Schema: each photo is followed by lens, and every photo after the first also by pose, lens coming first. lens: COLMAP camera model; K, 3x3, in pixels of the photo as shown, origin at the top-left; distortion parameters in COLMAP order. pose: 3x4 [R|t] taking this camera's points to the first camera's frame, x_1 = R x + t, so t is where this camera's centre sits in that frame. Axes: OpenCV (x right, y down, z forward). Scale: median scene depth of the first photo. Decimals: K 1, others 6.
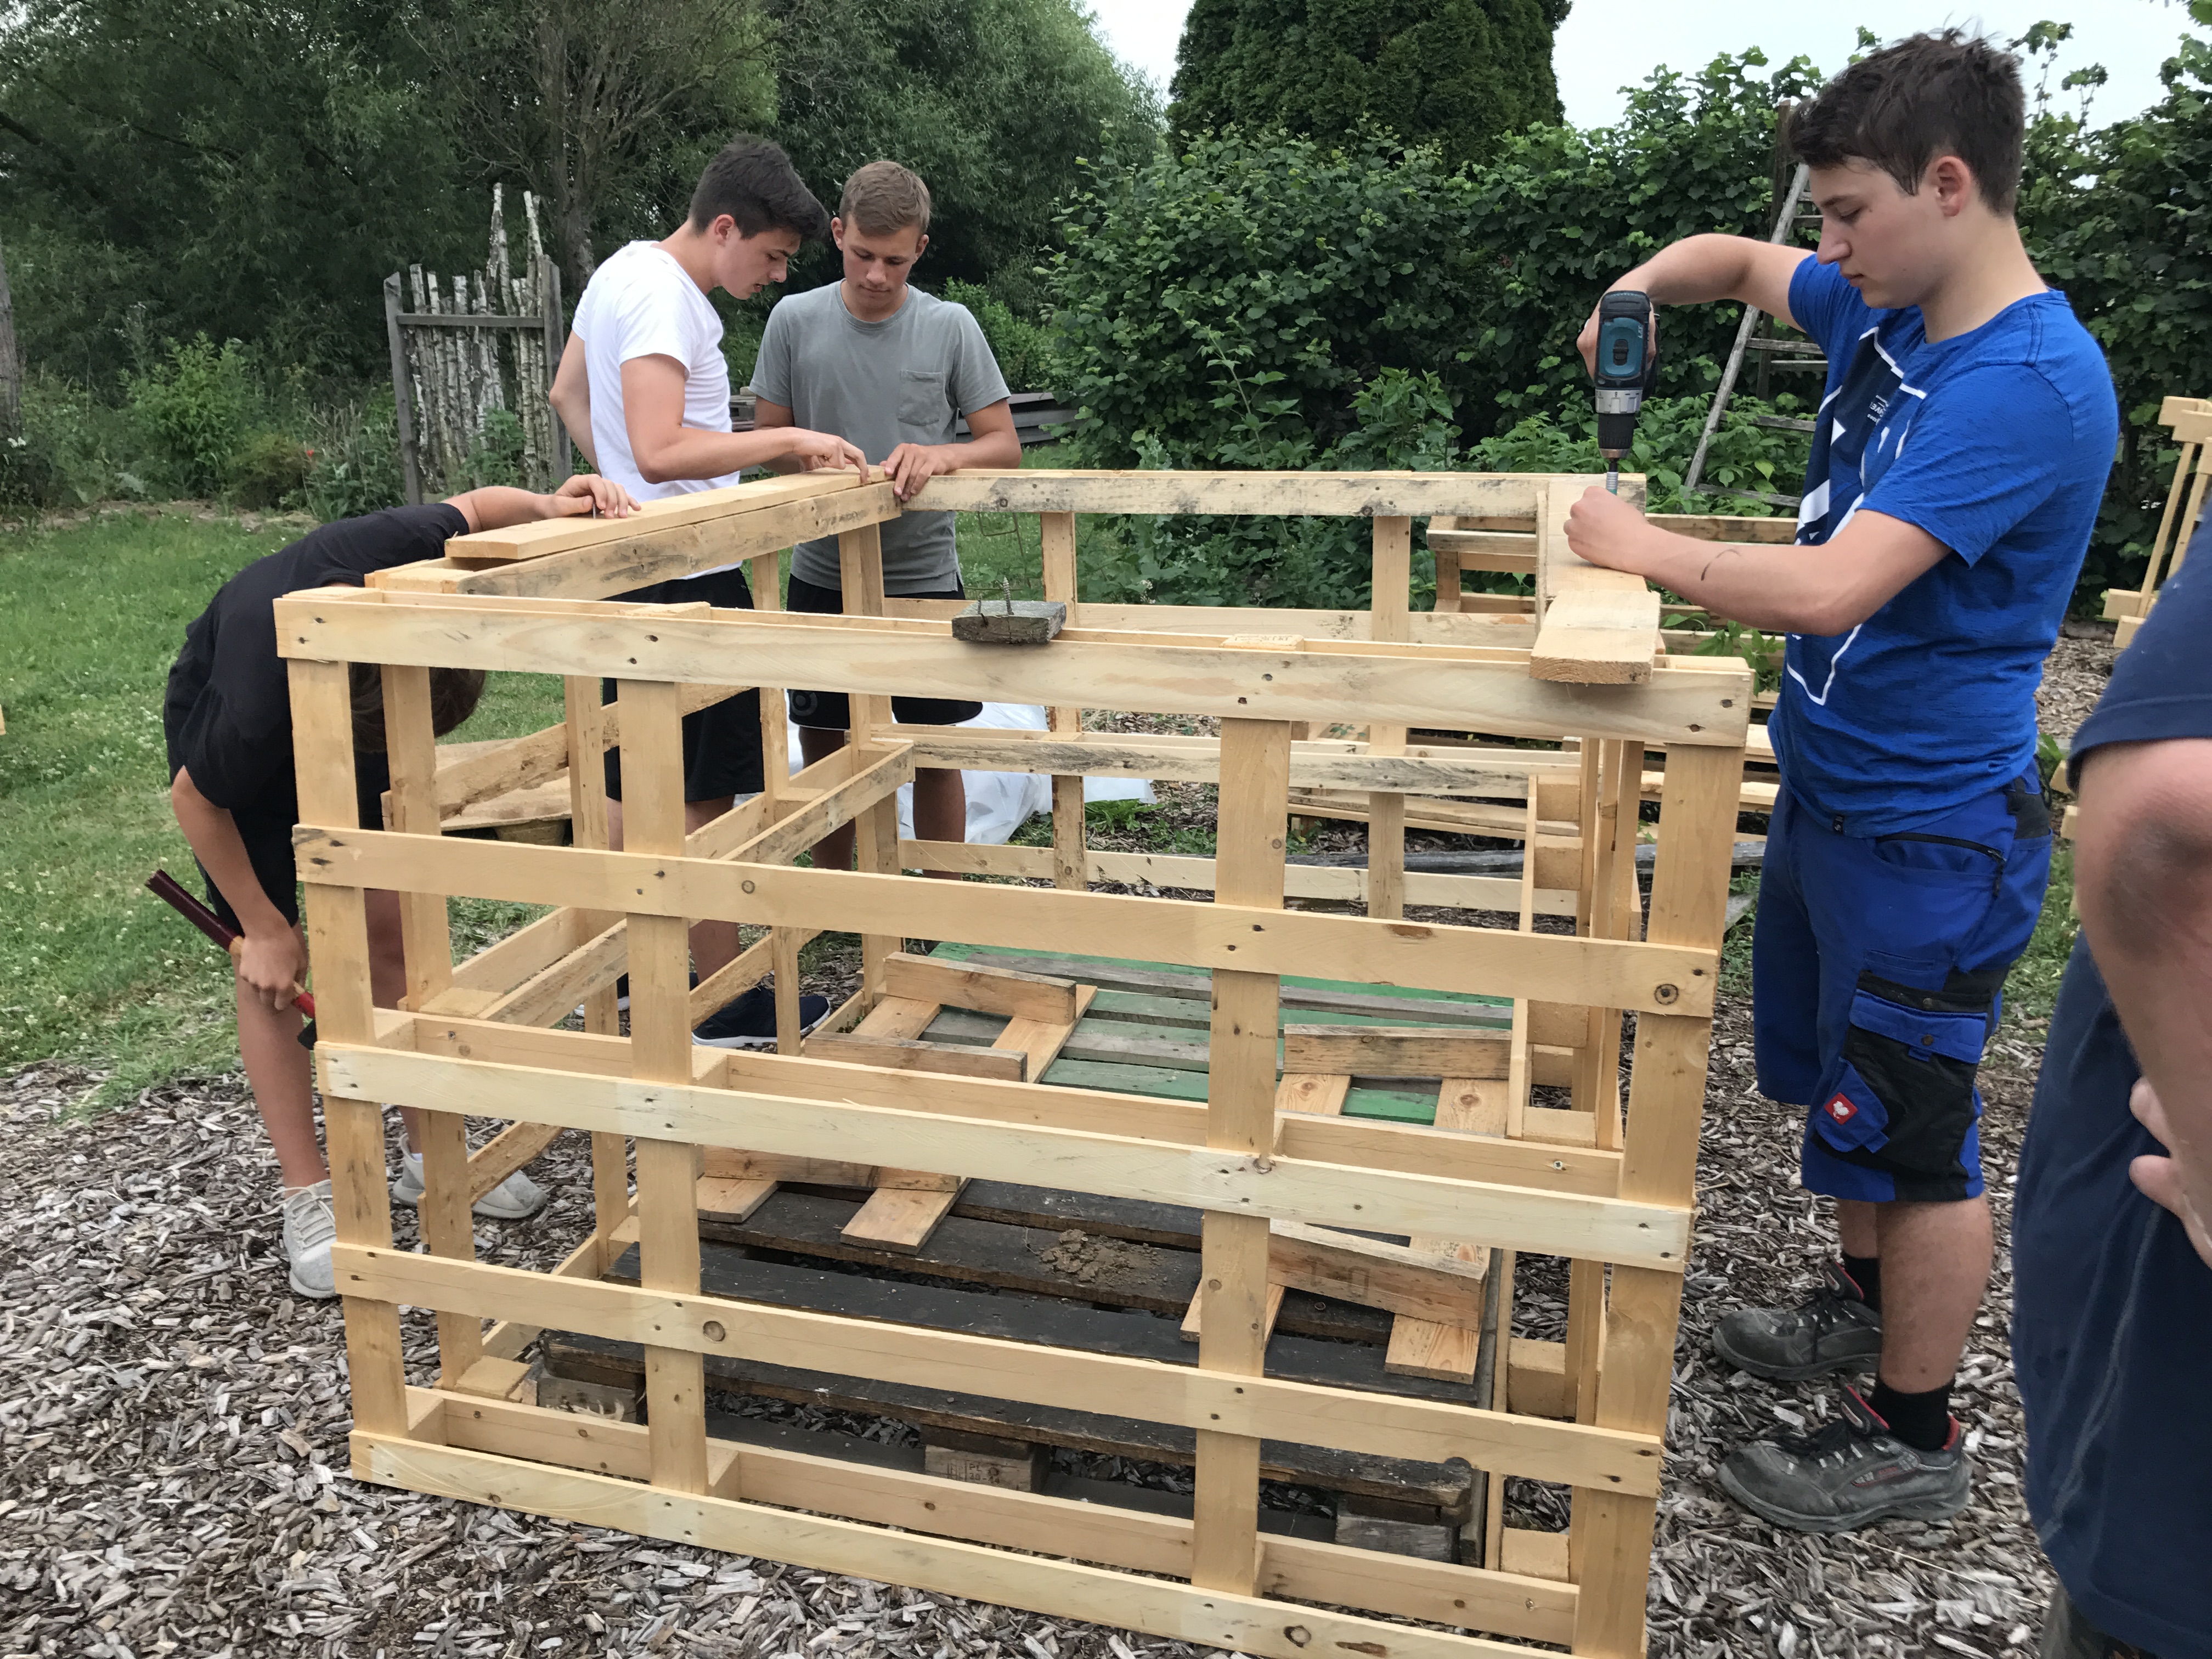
lens RADIAL K [[1838.7, 0, 1072.8], [0, 1838.7, 817.2], [0, 0, 1]] dist [0.014024, -0.012306]
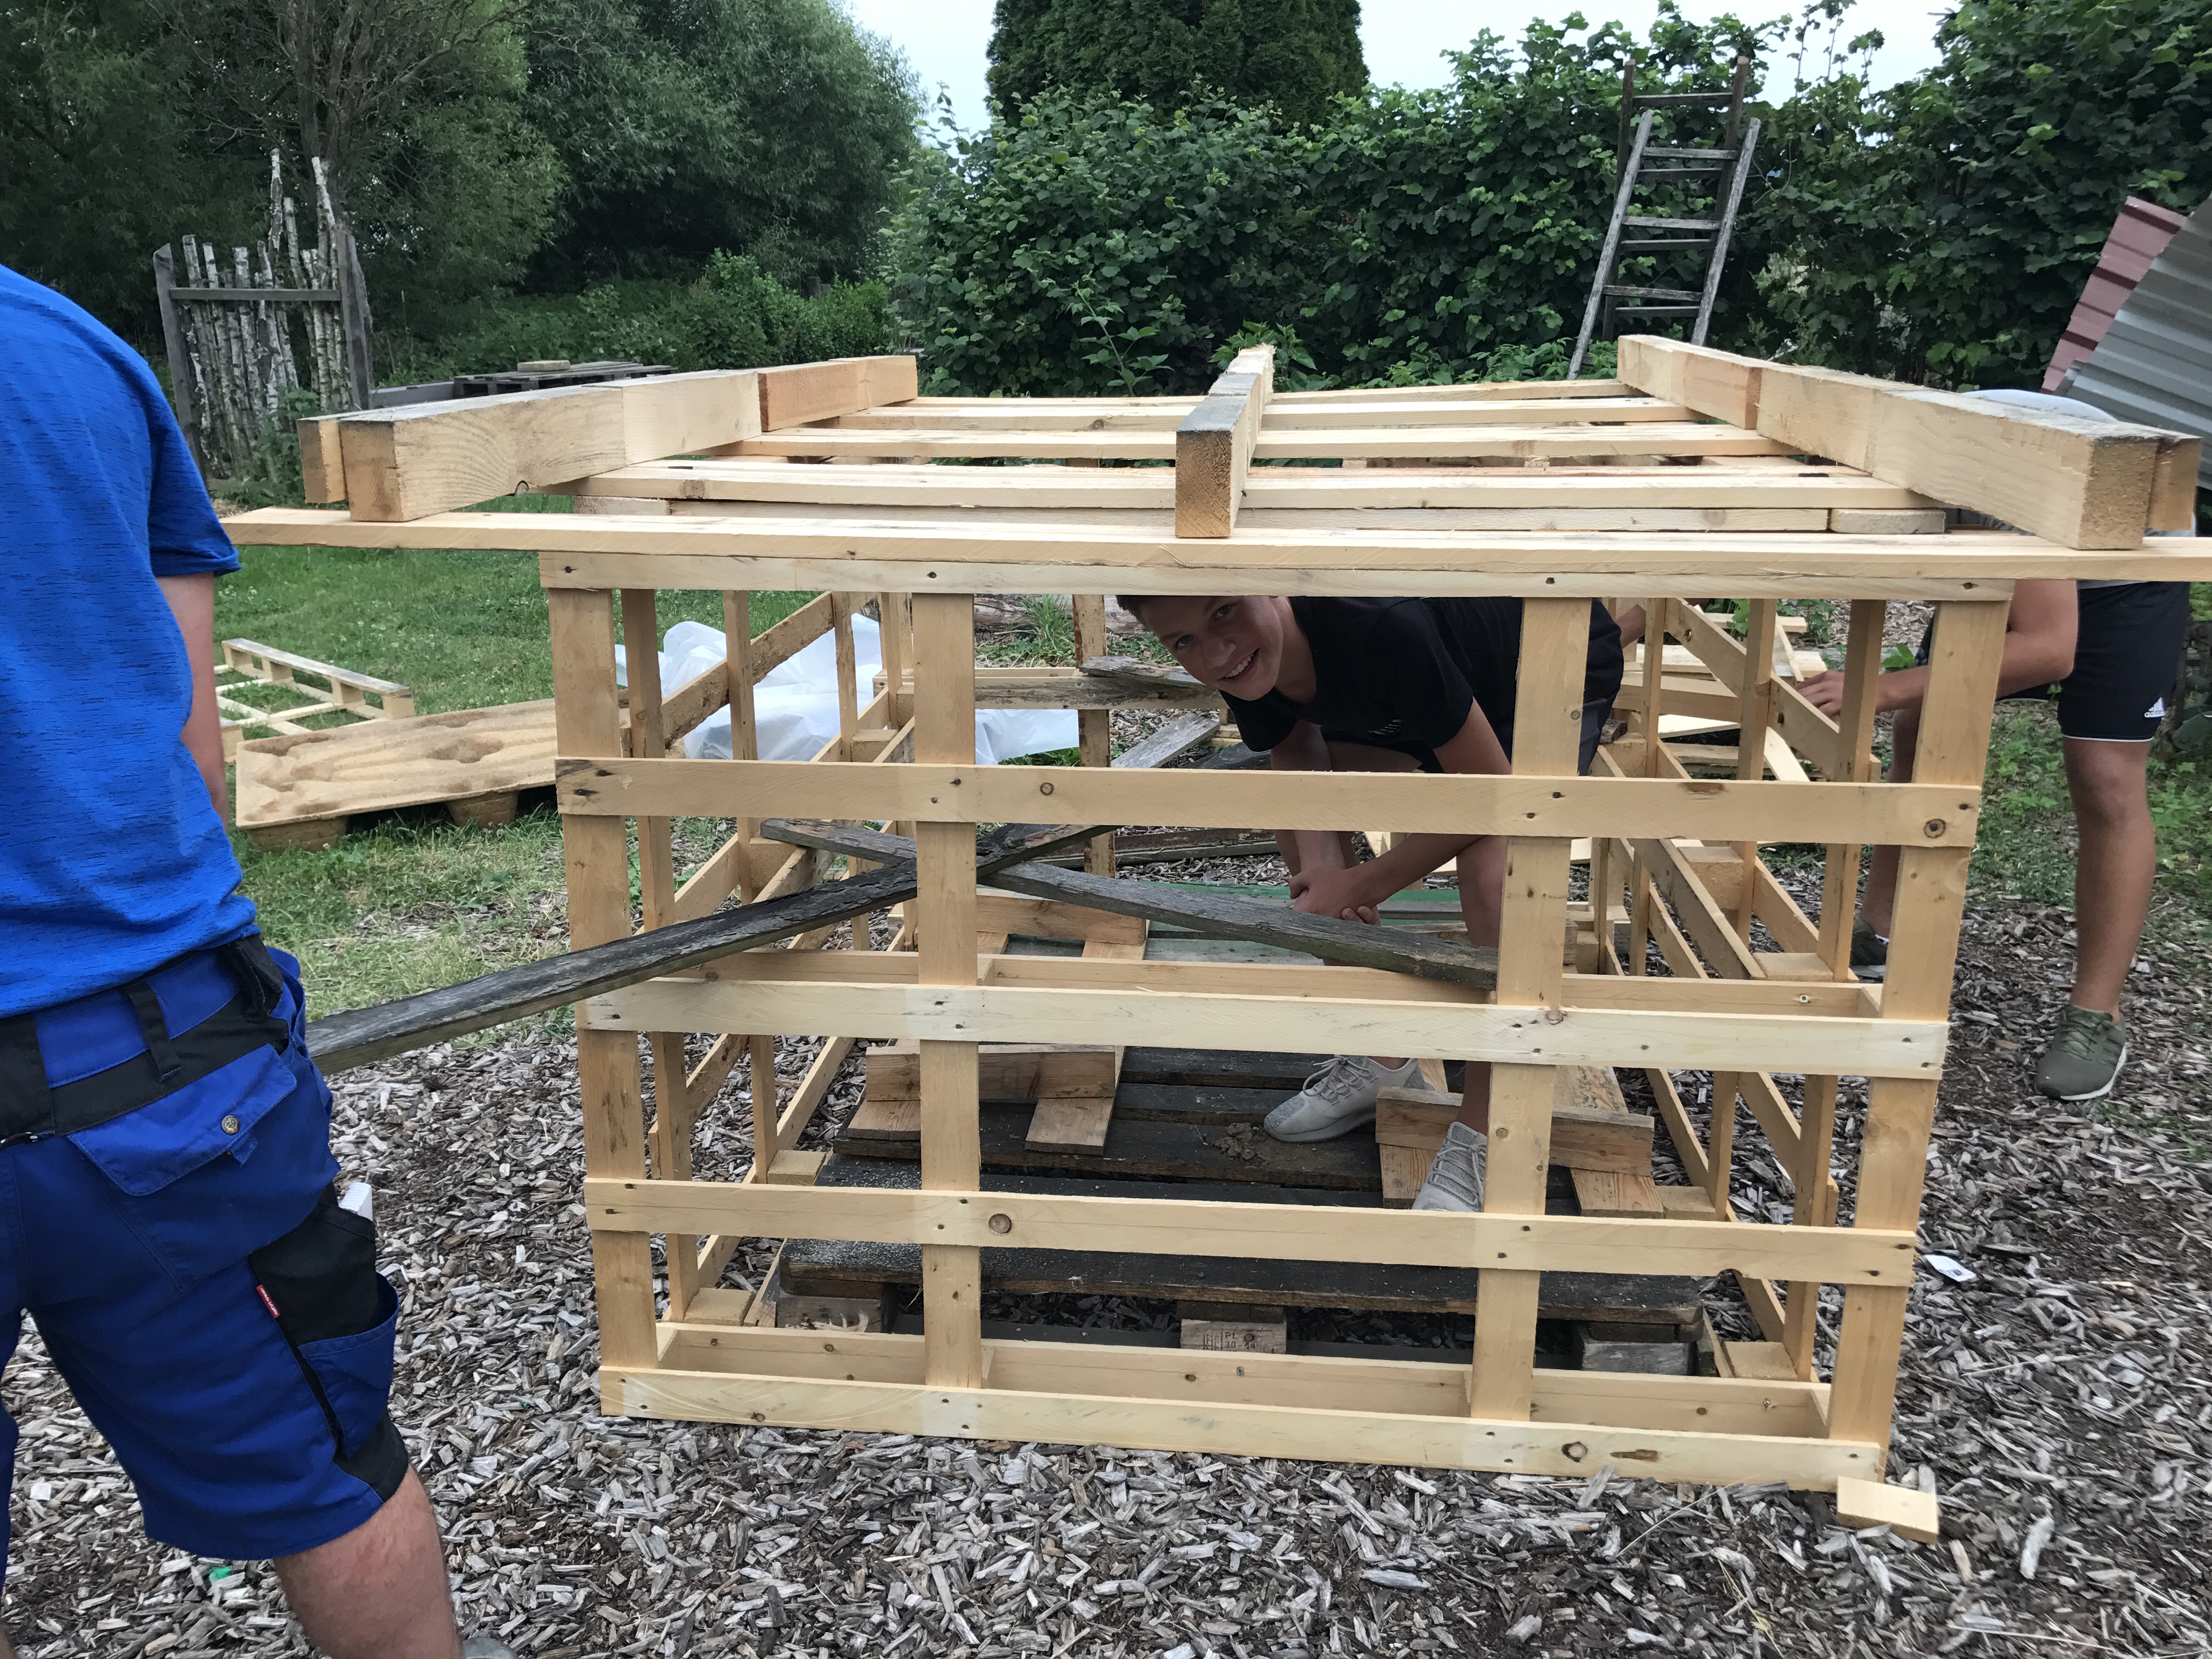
lens RADIAL K [[1838.7, 0, 1076.6], [0, 1838.7, 814.4], [0, 0, 1]] dist [0.014024, -0.012306]
pose [[0.988316, -0.055082, 0.142117, -0.087845], [0.053461, 0.998454, 0.015203, 0.010553], [-0.142735, -0.007428, 0.989733, -0.009198]]
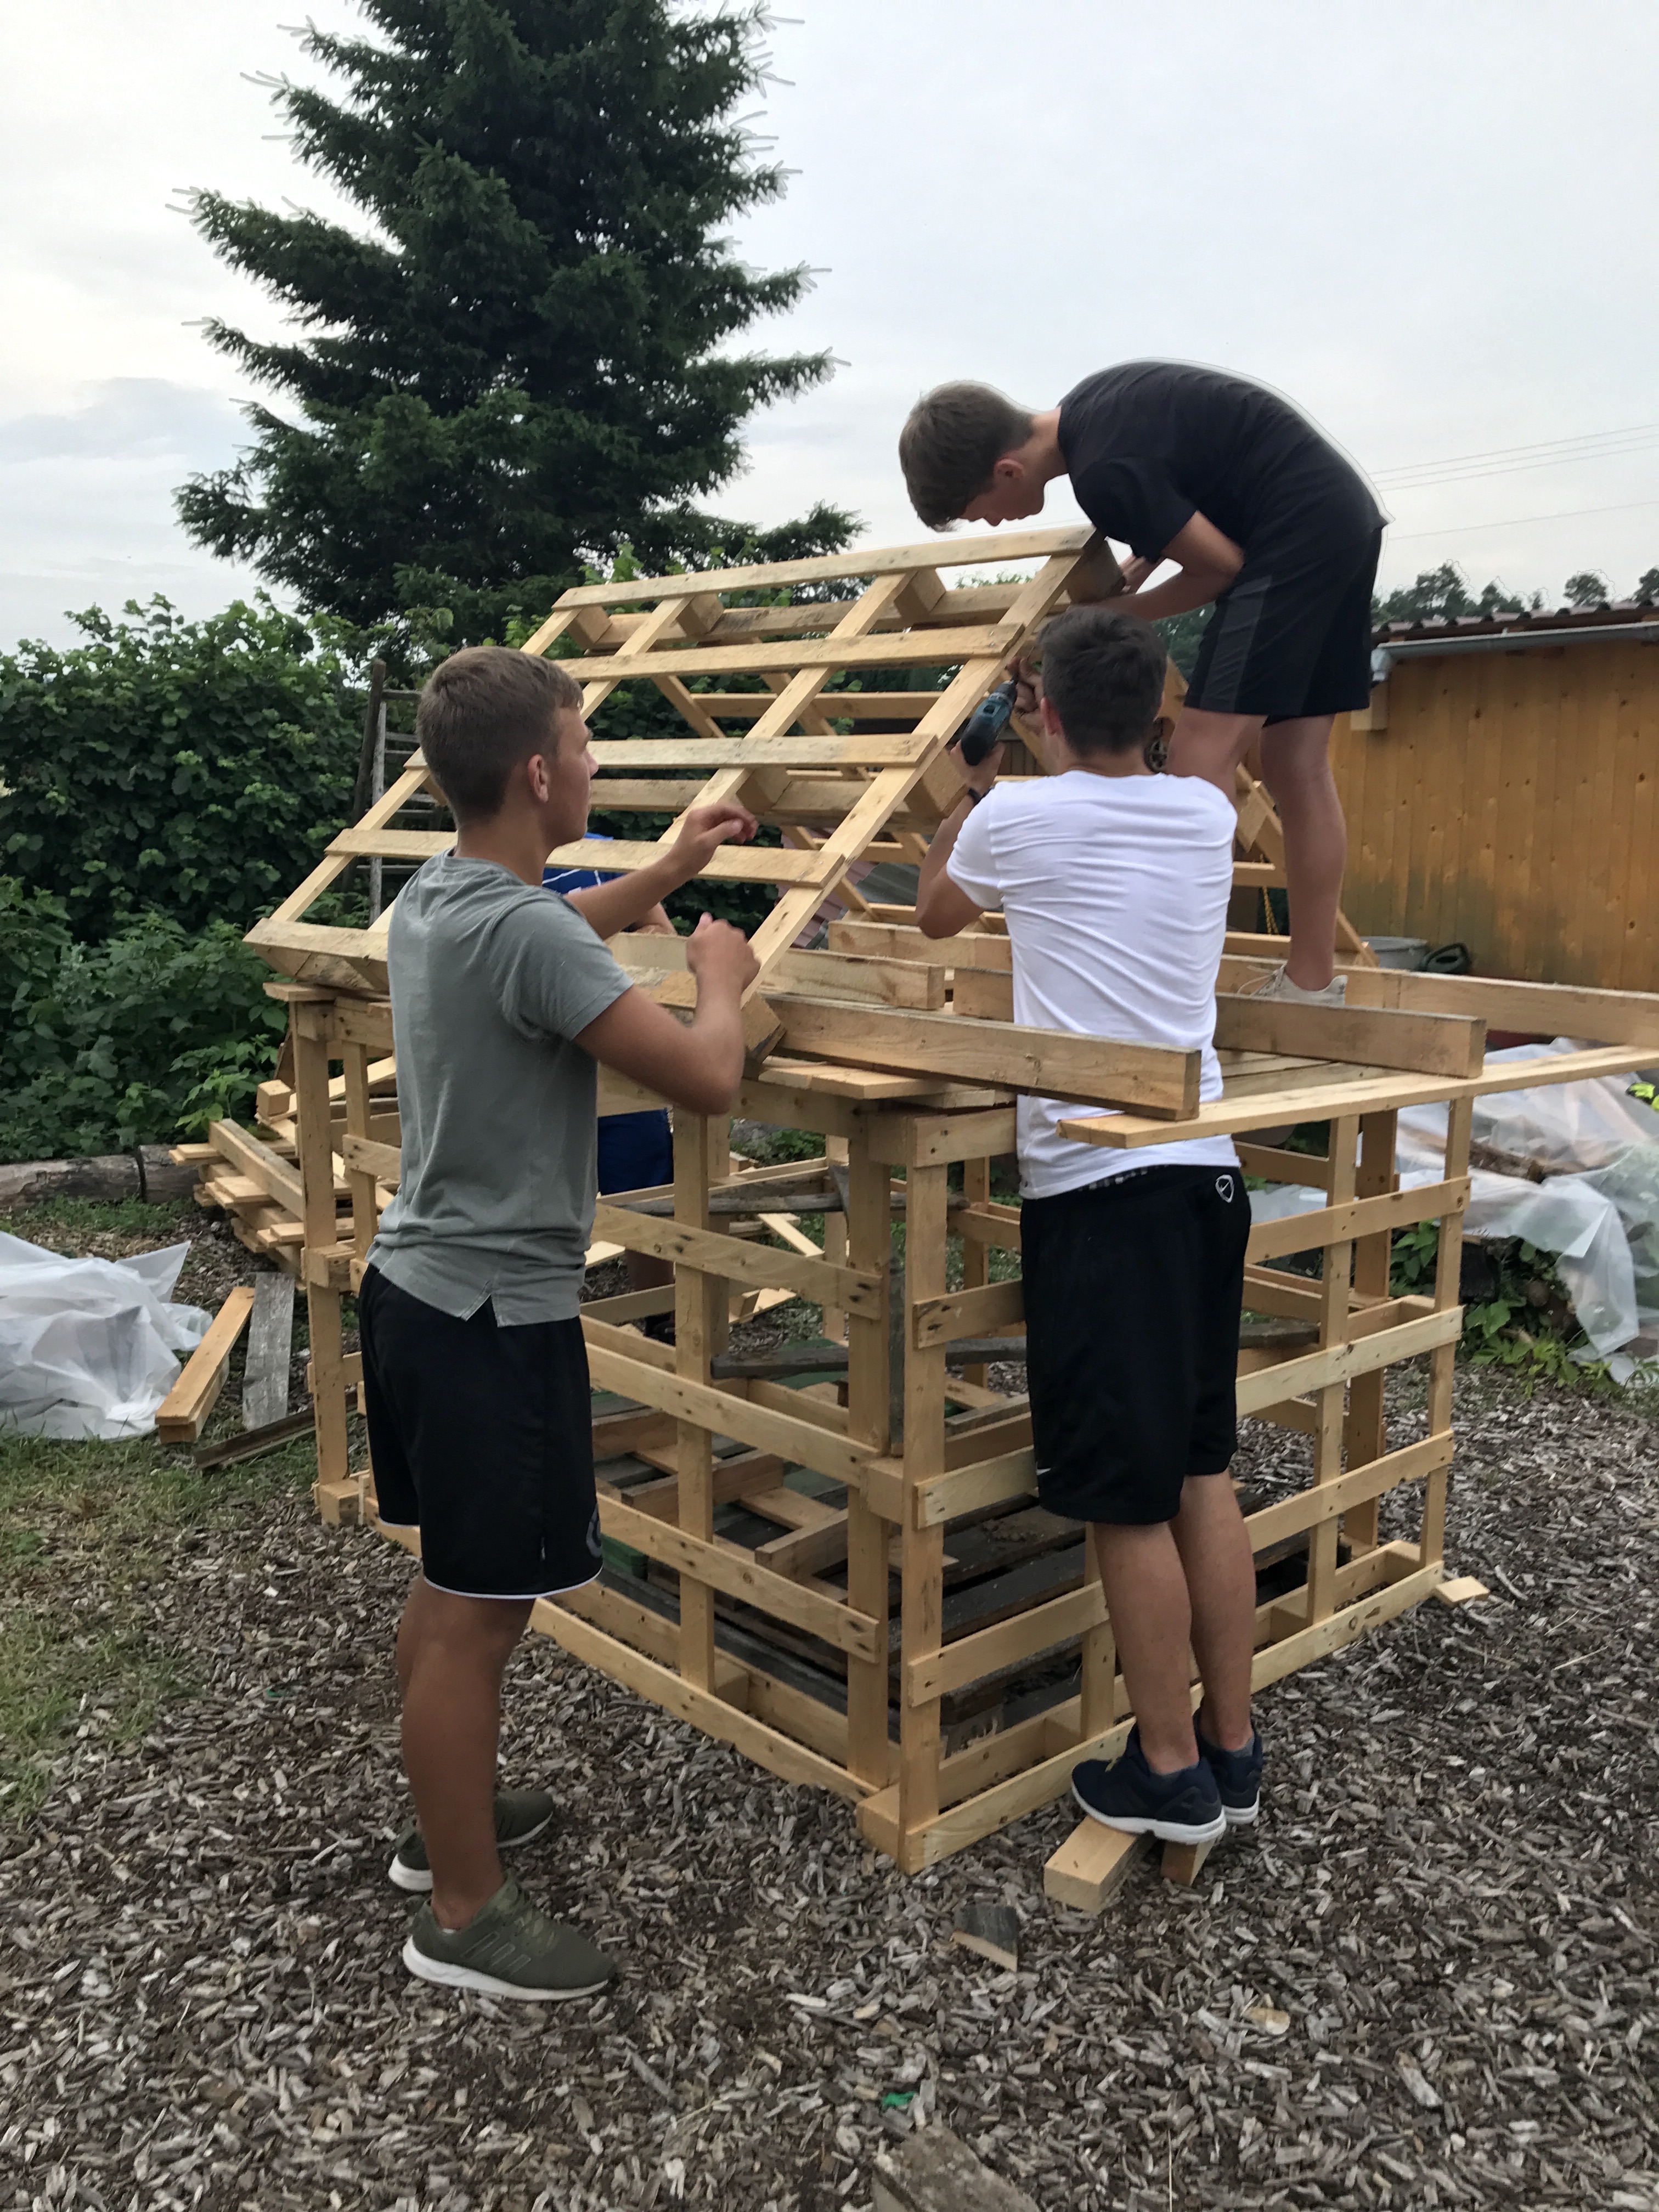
lens RADIAL K [[1838.7, 0, 842.5], [0, 1838.7, 1114.8], [0, 0, 1]] dist [0.014024, -0.012306]
pose [[0.517147, -0.129210, 0.846088, -0.448236], [0.205464, 0.978374, 0.023827, -0.048483], [-0.830869, 0.161519, 0.532511, 0.115925]]
